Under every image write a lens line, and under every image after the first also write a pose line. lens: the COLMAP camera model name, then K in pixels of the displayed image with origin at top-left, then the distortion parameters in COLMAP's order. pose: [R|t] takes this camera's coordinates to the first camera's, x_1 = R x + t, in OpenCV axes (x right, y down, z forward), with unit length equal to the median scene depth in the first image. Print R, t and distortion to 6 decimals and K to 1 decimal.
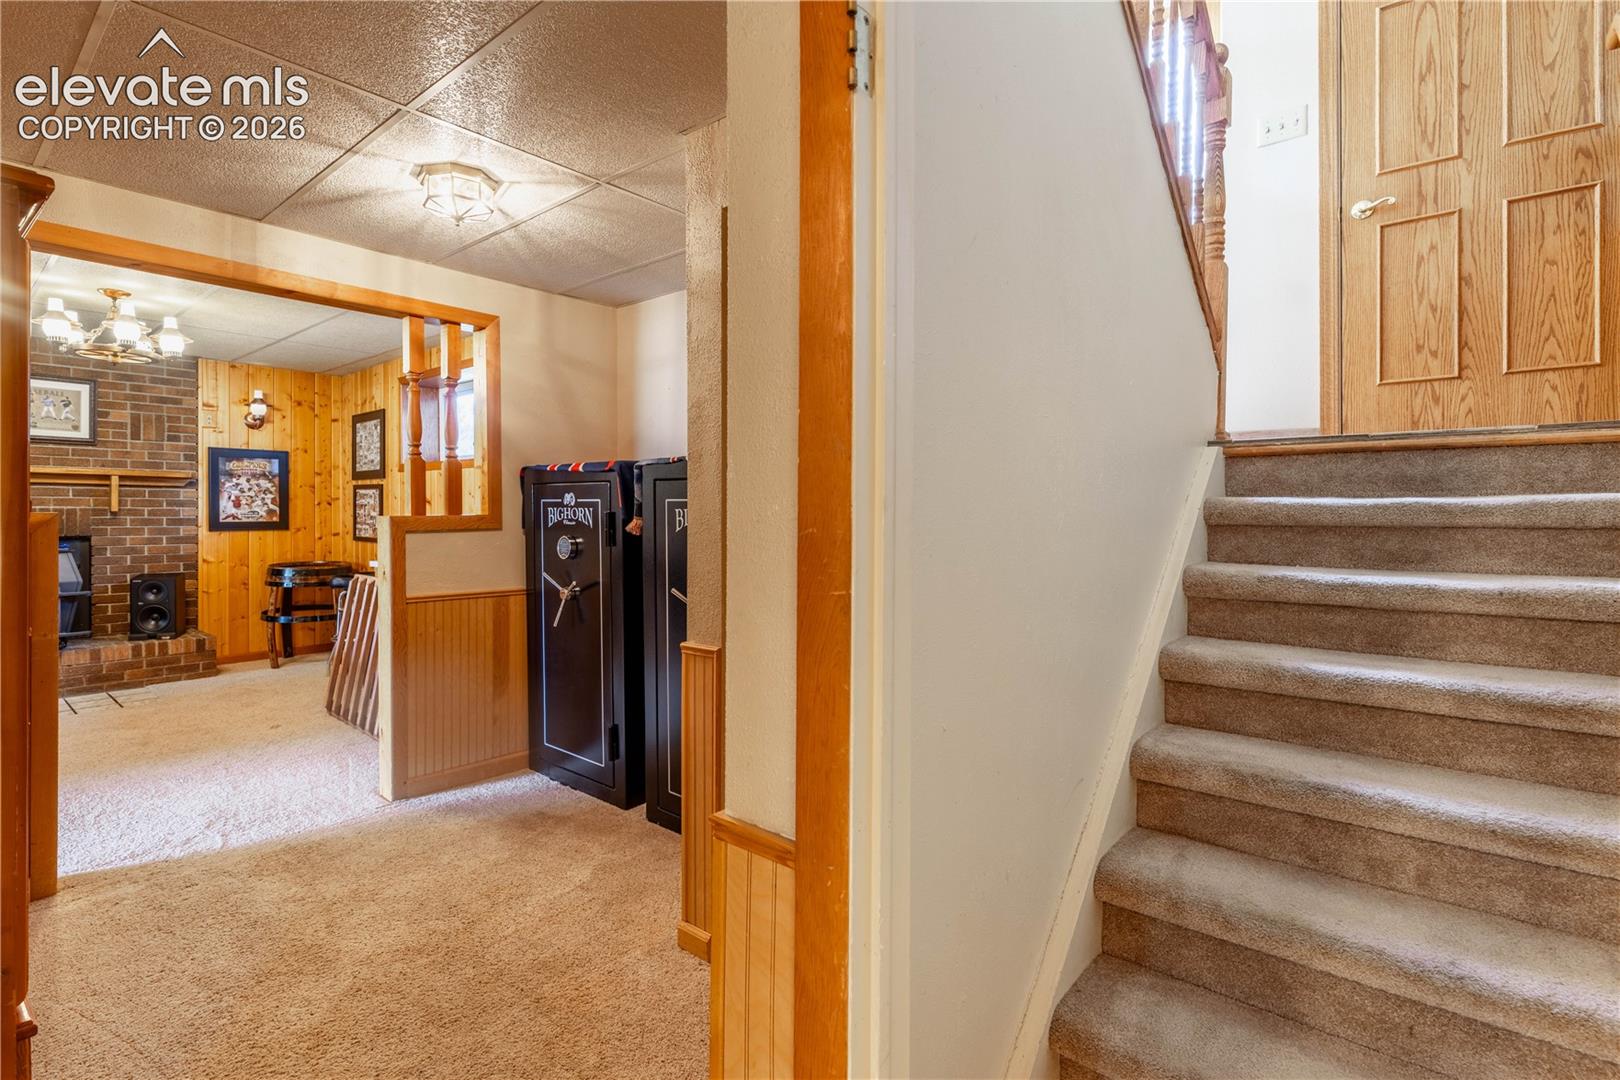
lens RADIAL K [[784.2, 0, 786.4], [0, 784.2, 520.5], [0, 0, 1]] dist [-0.000851, -0.000504]
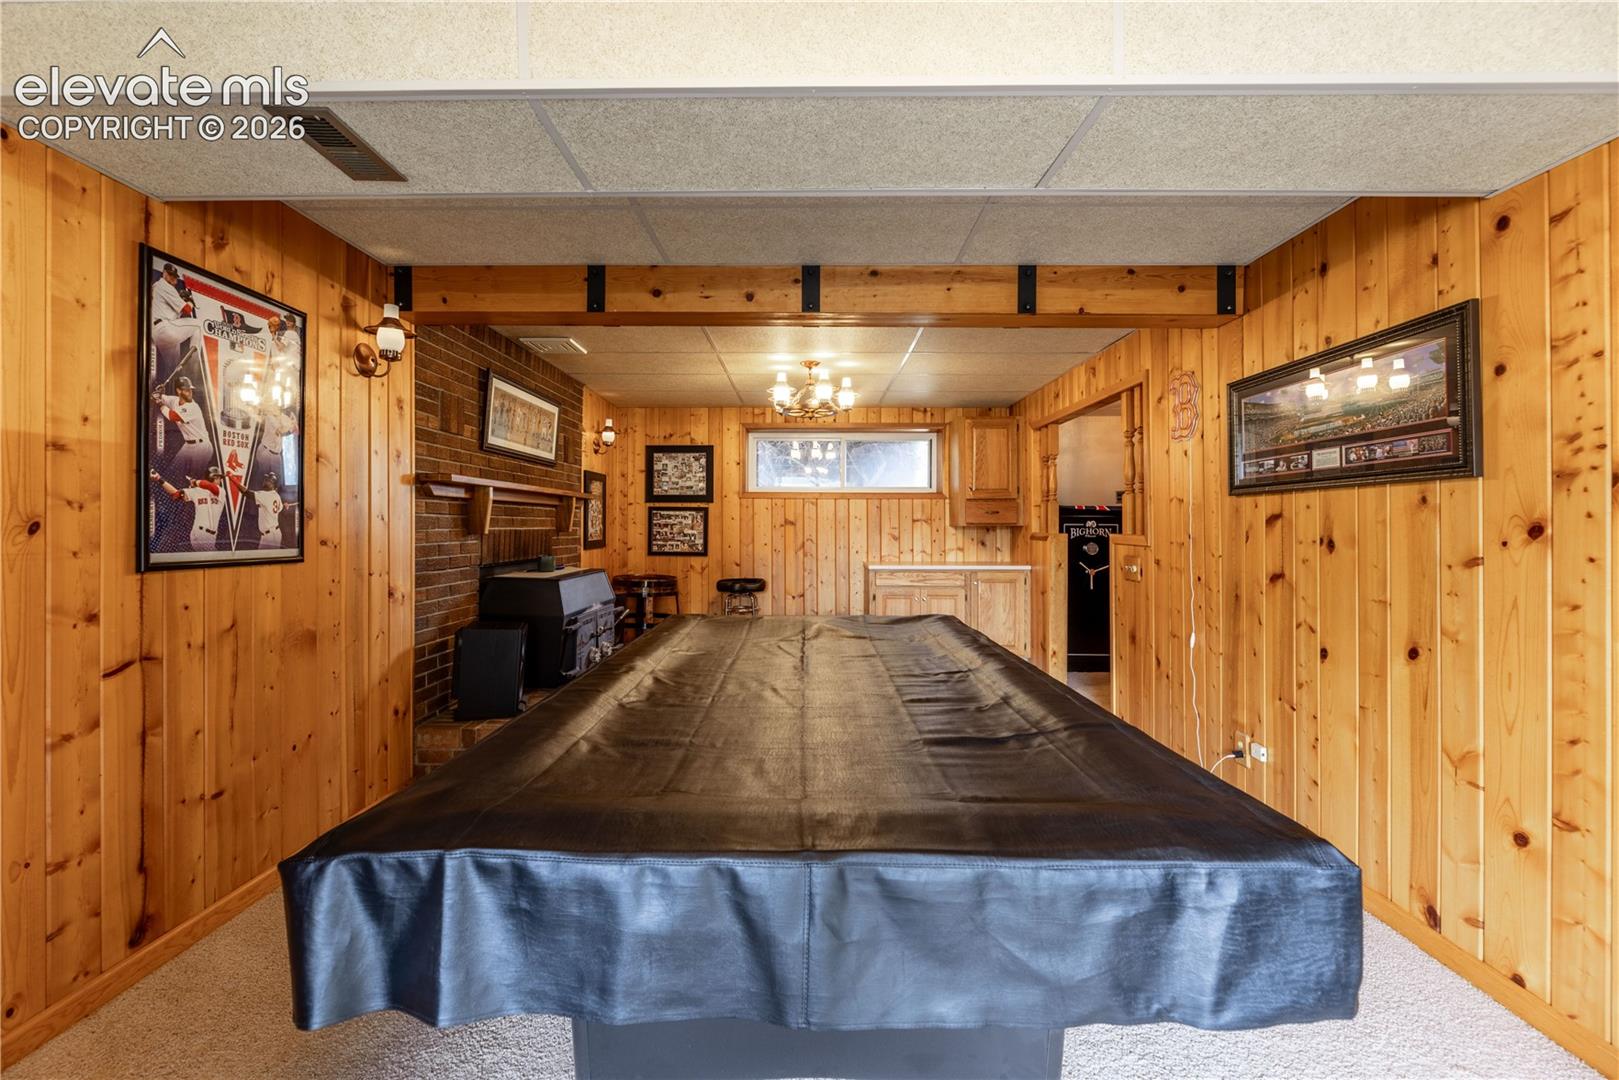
lens RADIAL K [[658.0, 0, 809.5], [0, 658.0, 540.0], [0, 0, 1]] dist [-0.002760, -0.000270]
pose [[0.771397, -0.016464, 0.636141, -1.121287], [0.007855, 0.999835, 0.016352, -0.012274], [-0.636305, -0.007617, 0.771400, 0.125742]]
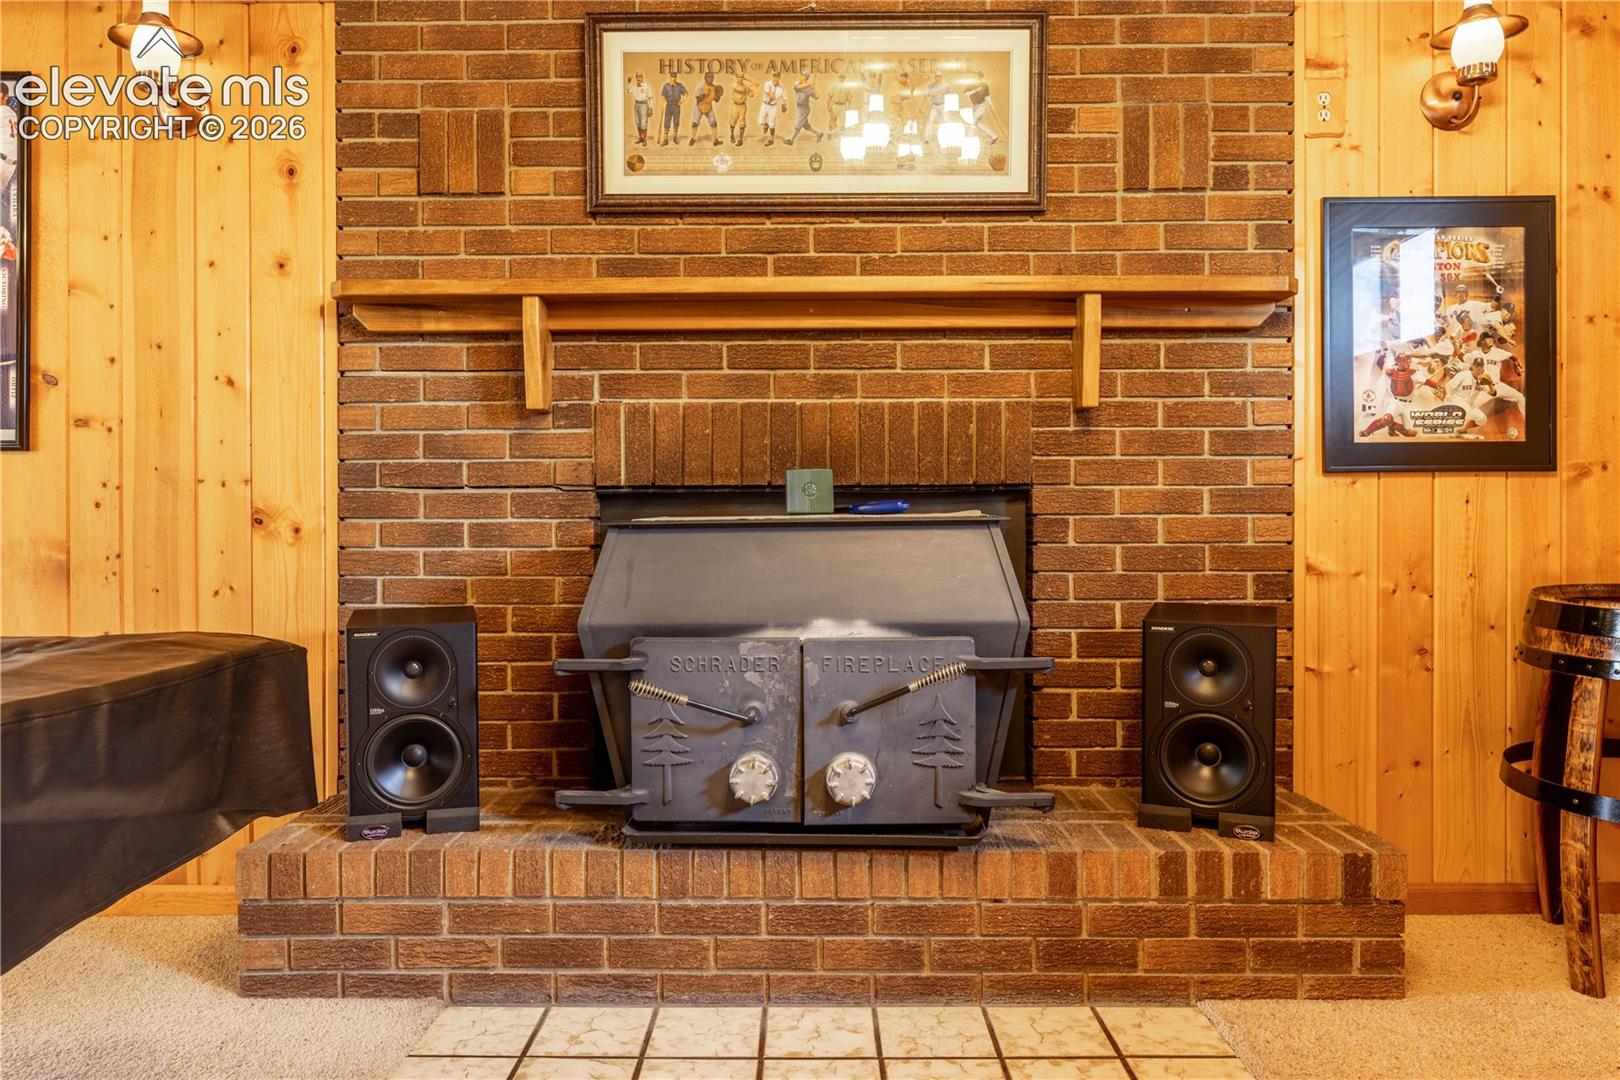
lens RADIAL K [[1112.7, 0, 773.3], [0, 1112.7, 522.6], [0, 0, 1]] dist [-0.000938, -0.001025]
pose [[0.640914, -0.005573, -0.767593, -0.564686], [-0.000392, 0.999971, -0.007587, 0.037938], [0.767613, 0.005163, 0.640893, 0.580287]]
